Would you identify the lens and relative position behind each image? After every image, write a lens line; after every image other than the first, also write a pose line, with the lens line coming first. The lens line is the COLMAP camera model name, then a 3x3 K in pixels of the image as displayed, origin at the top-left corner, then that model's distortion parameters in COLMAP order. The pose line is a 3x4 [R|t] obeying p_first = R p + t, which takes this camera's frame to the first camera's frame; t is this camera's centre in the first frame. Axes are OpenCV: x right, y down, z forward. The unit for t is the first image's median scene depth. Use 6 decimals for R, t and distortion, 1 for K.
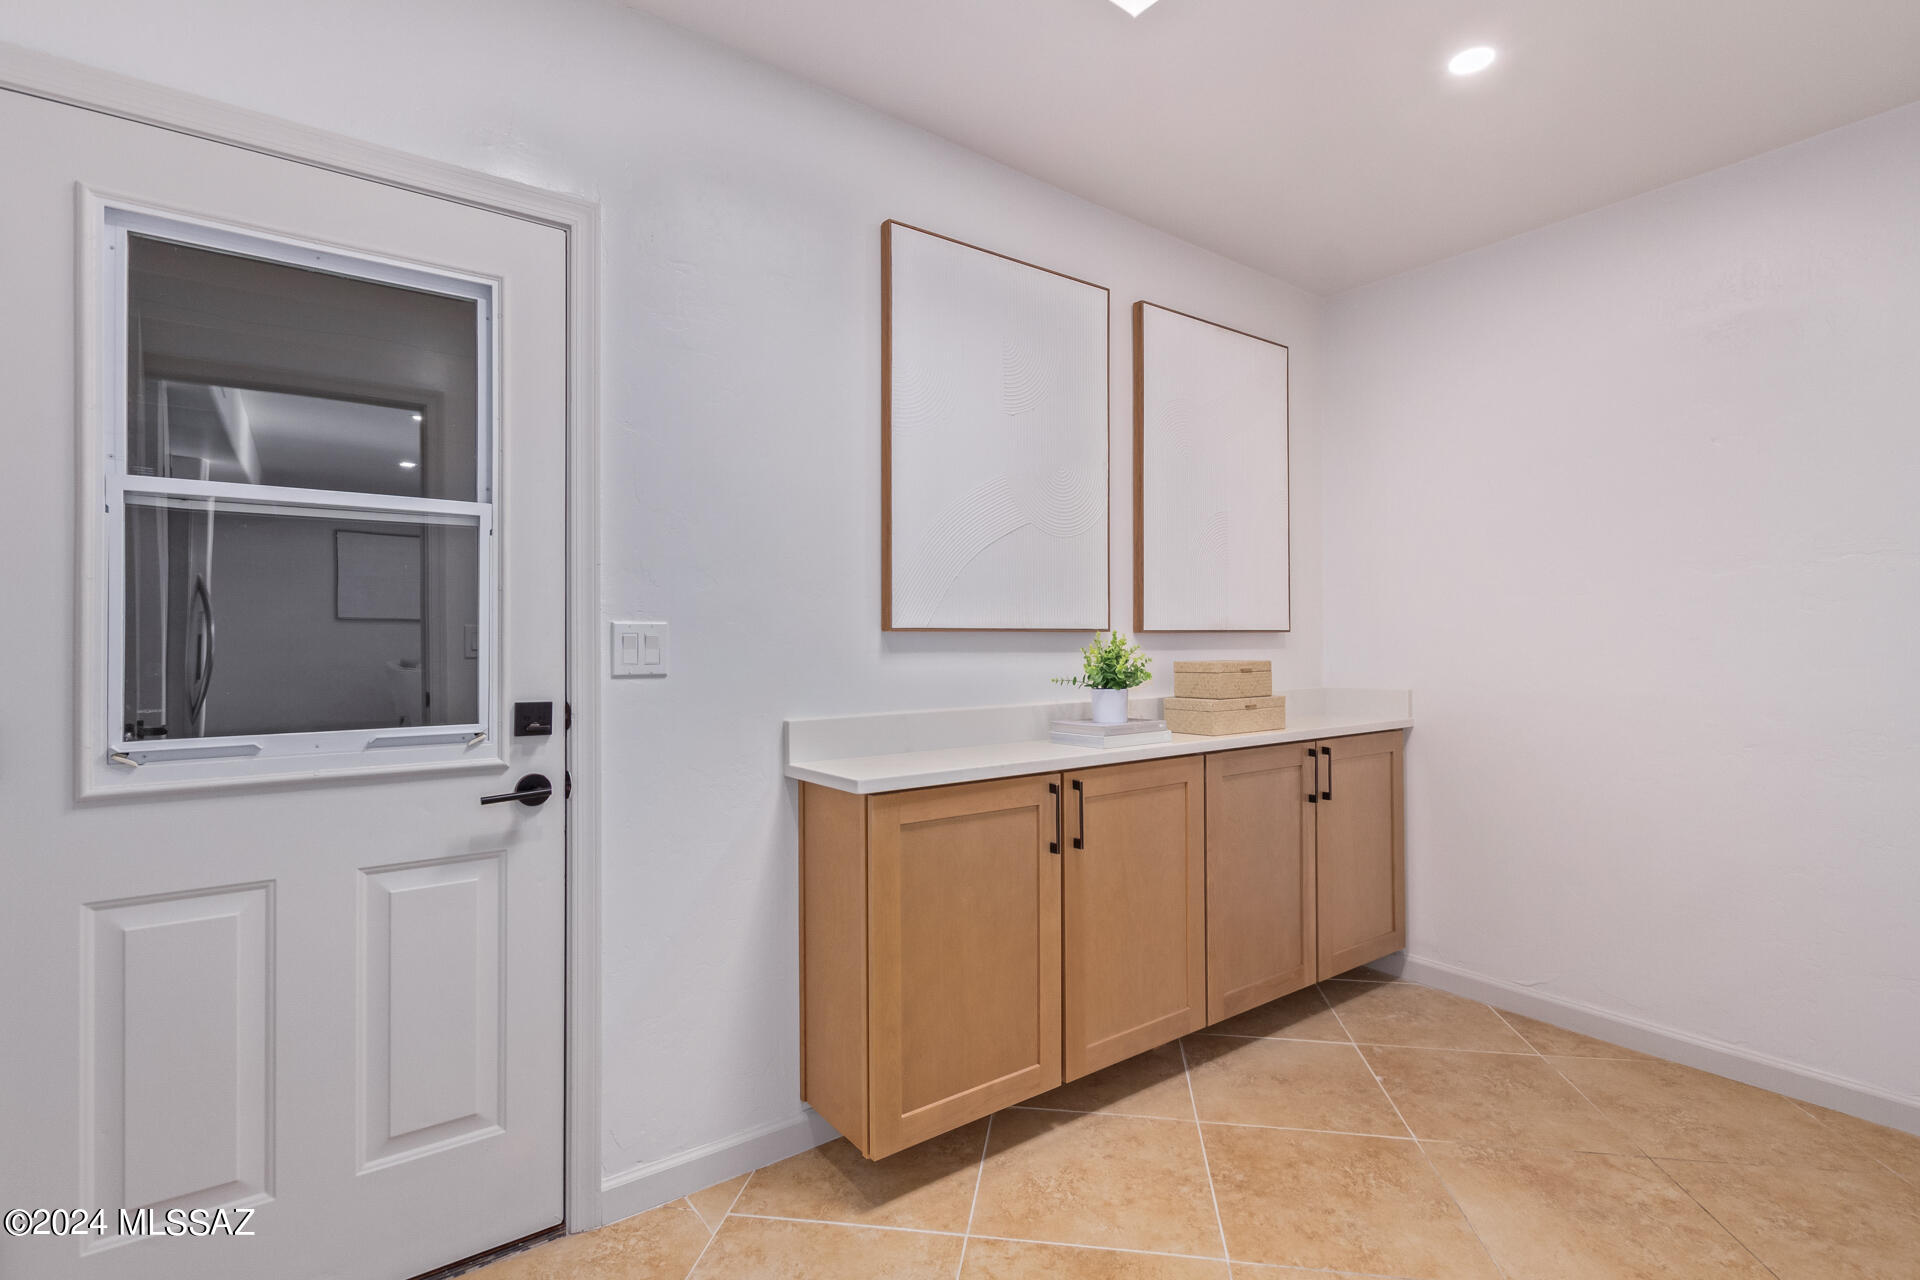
lens RADIAL K [[922.4, 0, 960.8], [0, 922.4, 629.9], [0, 0, 1]] dist [0.007375, -0.002222]
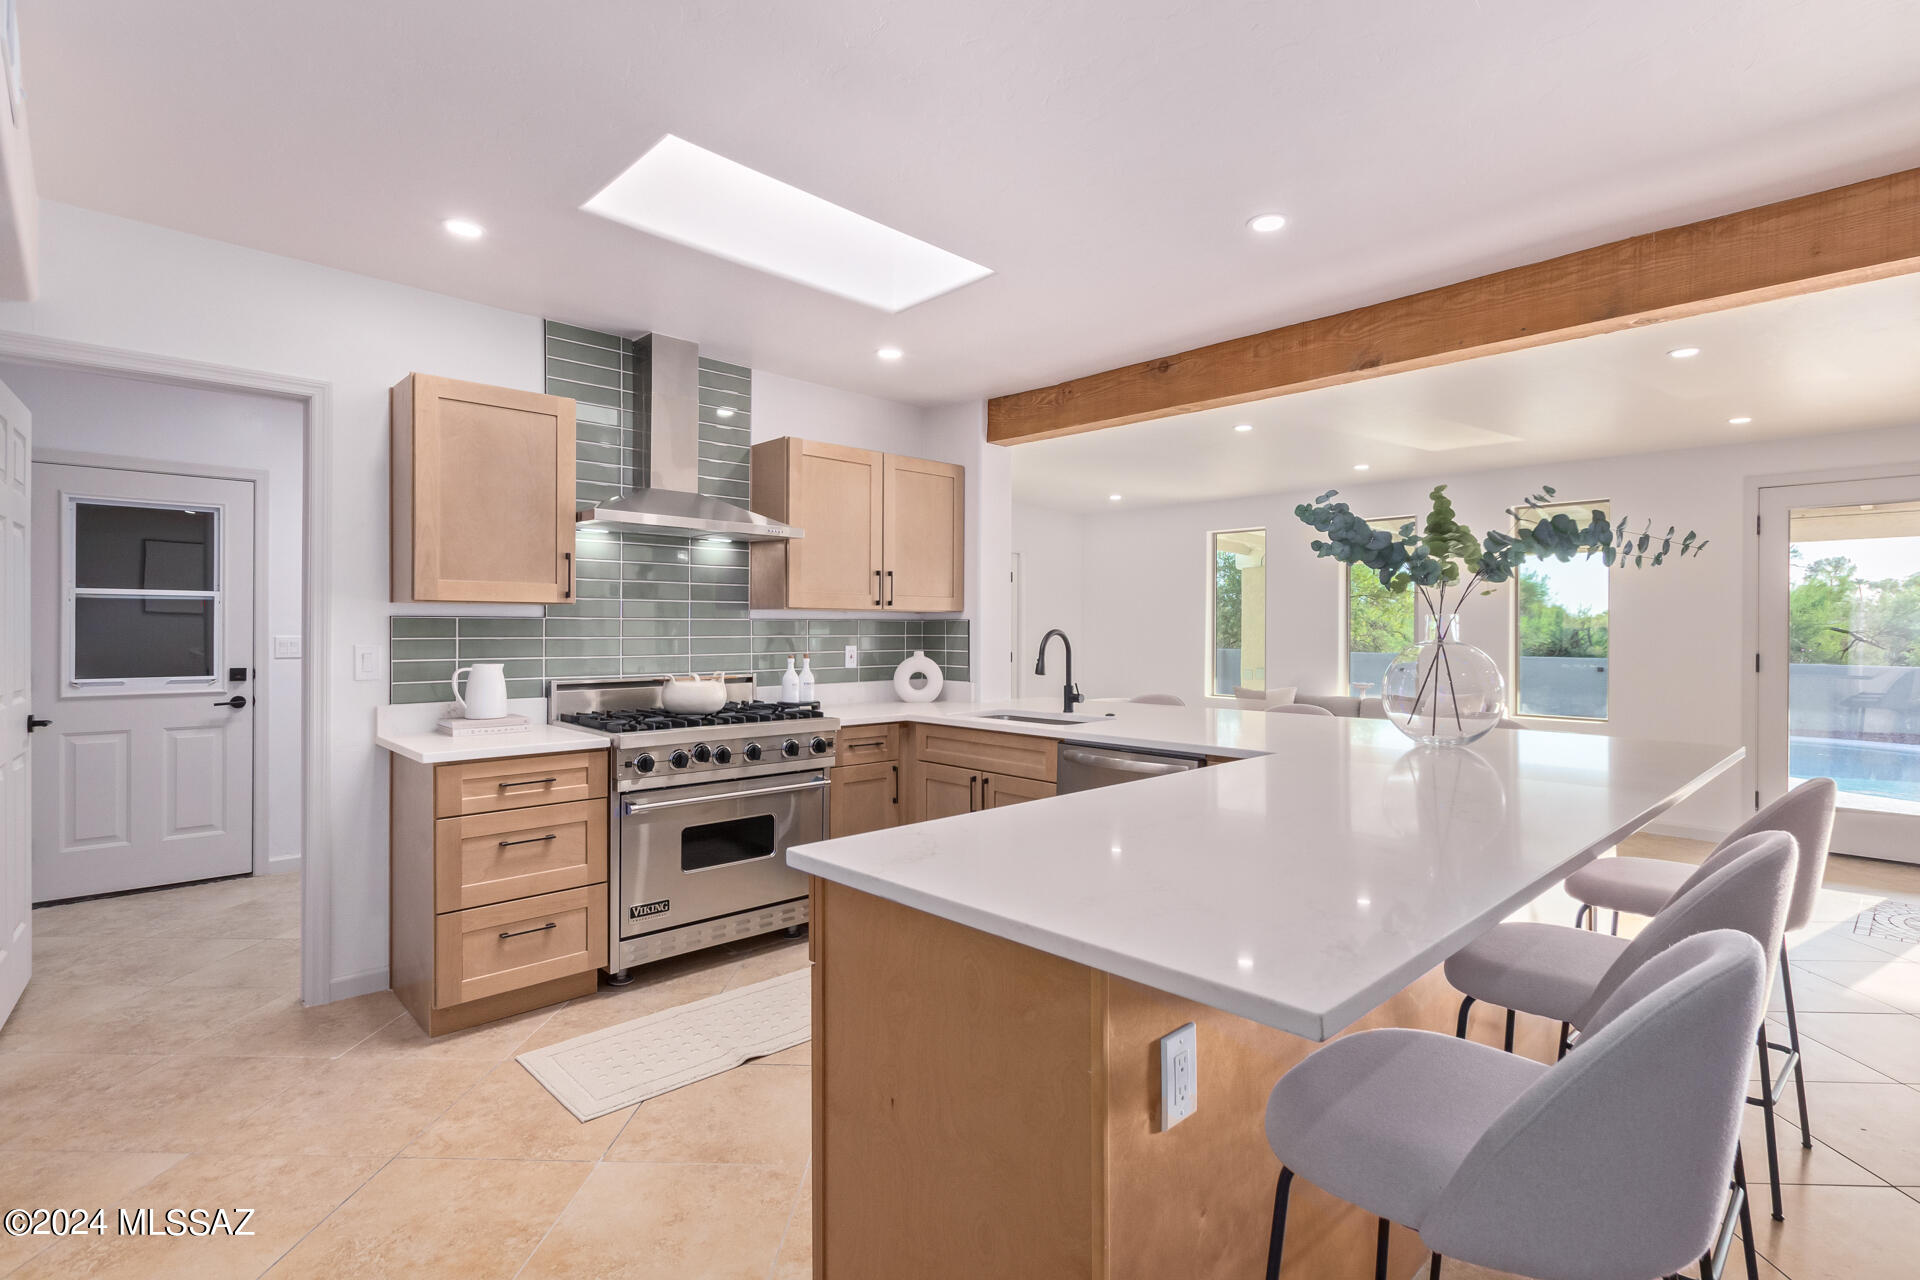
lens RADIAL K [[922.4, 0, 958.9], [0, 922.4, 628.2], [0, 0, 1]] dist [0.007375, -0.002222]
pose [[0.982970, 0.004709, 0.183706, 1.073767], [-0.005459, 0.999979, 0.003578, -0.054775], [-0.183685, -0.004520, 0.982975, -1.971679]]
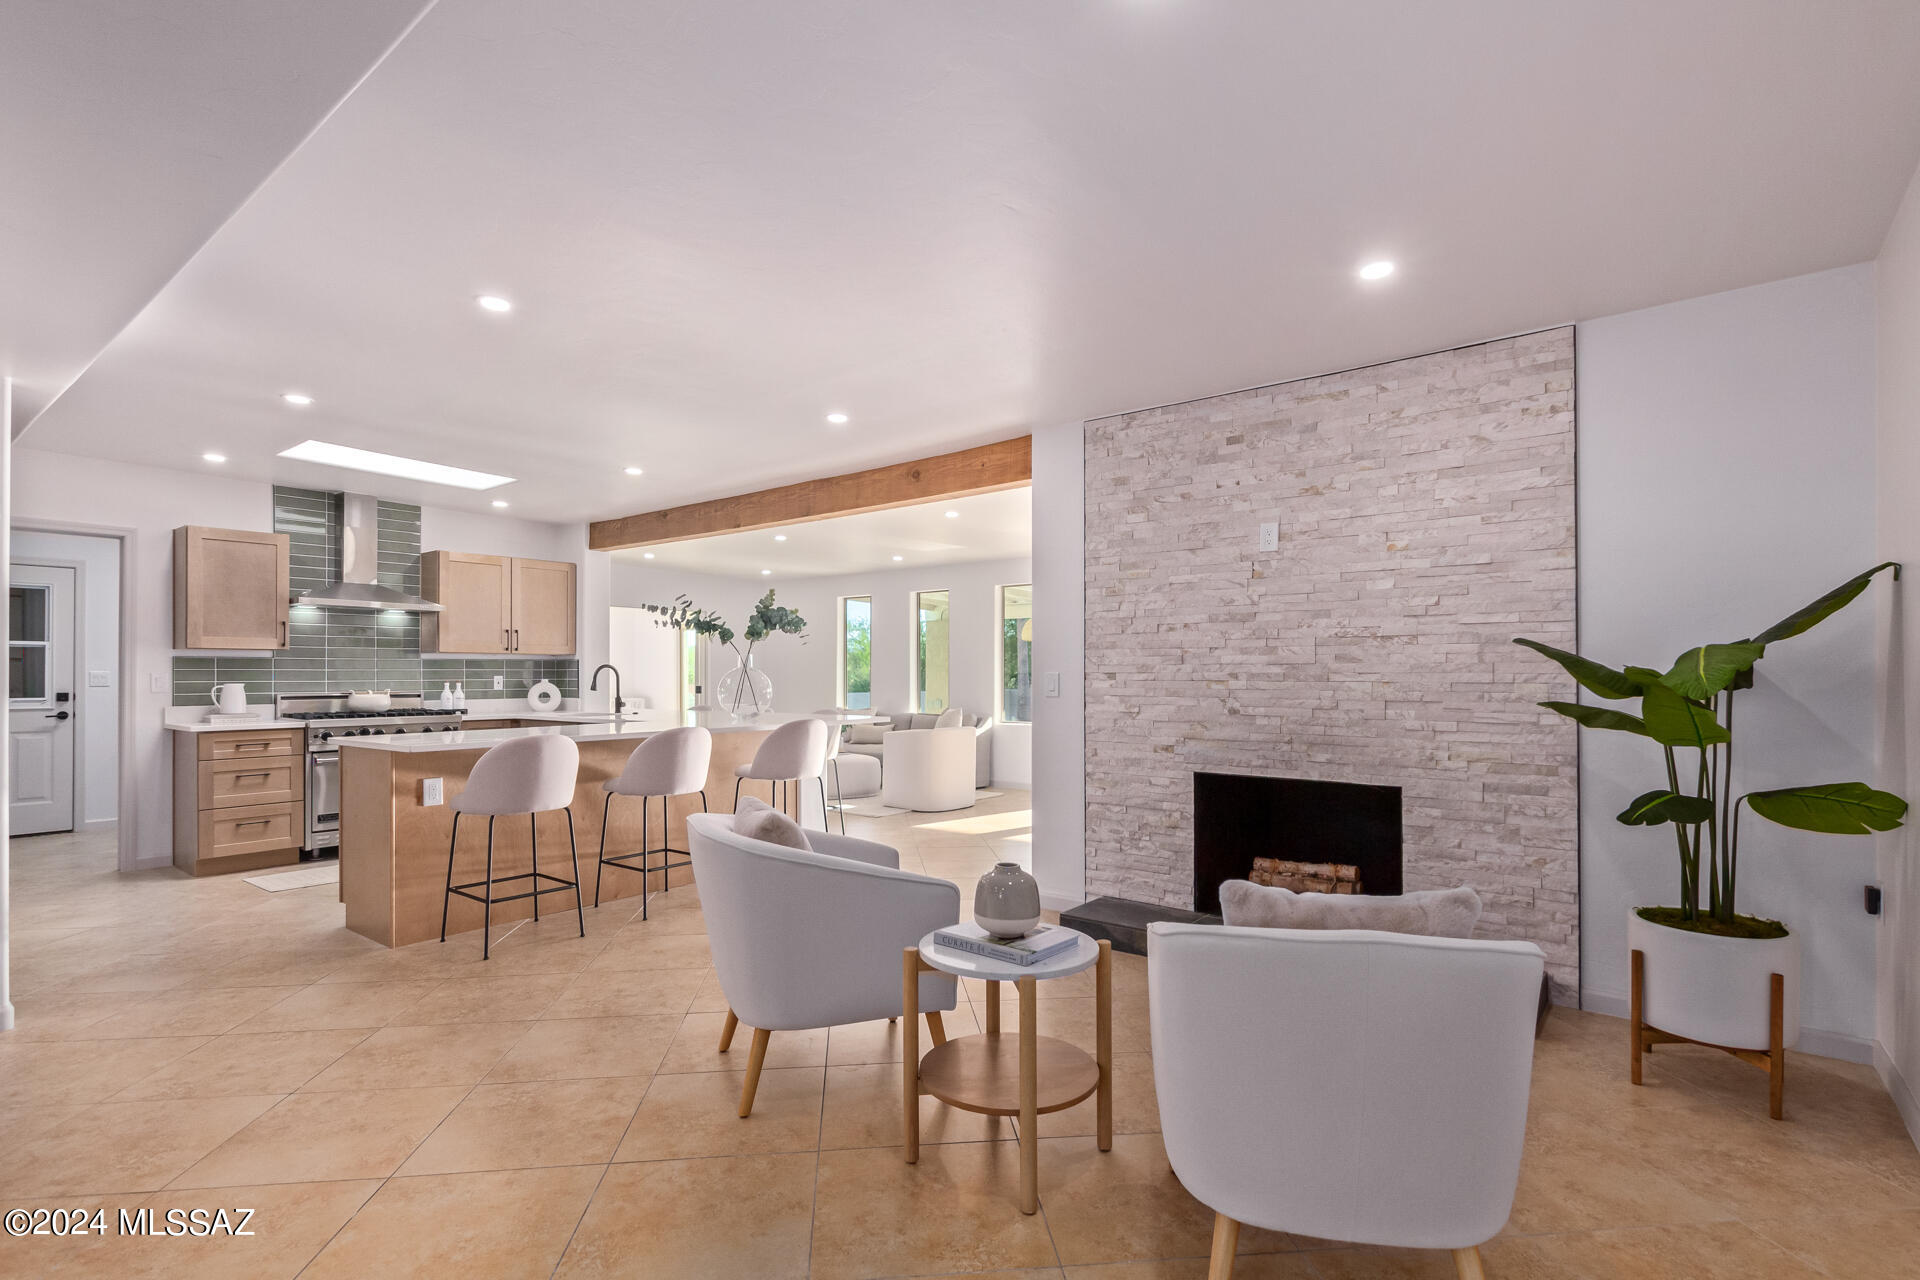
lens RADIAL K [[922.4, 0, 959.9], [0, 922.4, 668.9], [0, 0, 1]] dist [0.007375, -0.002222]
pose [[0.946680, 0.002413, 0.322167, 1.902157], [-0.001411, 0.999993, -0.003346, -0.014782], [-0.322173, 0.002713, 0.946677, -4.010257]]
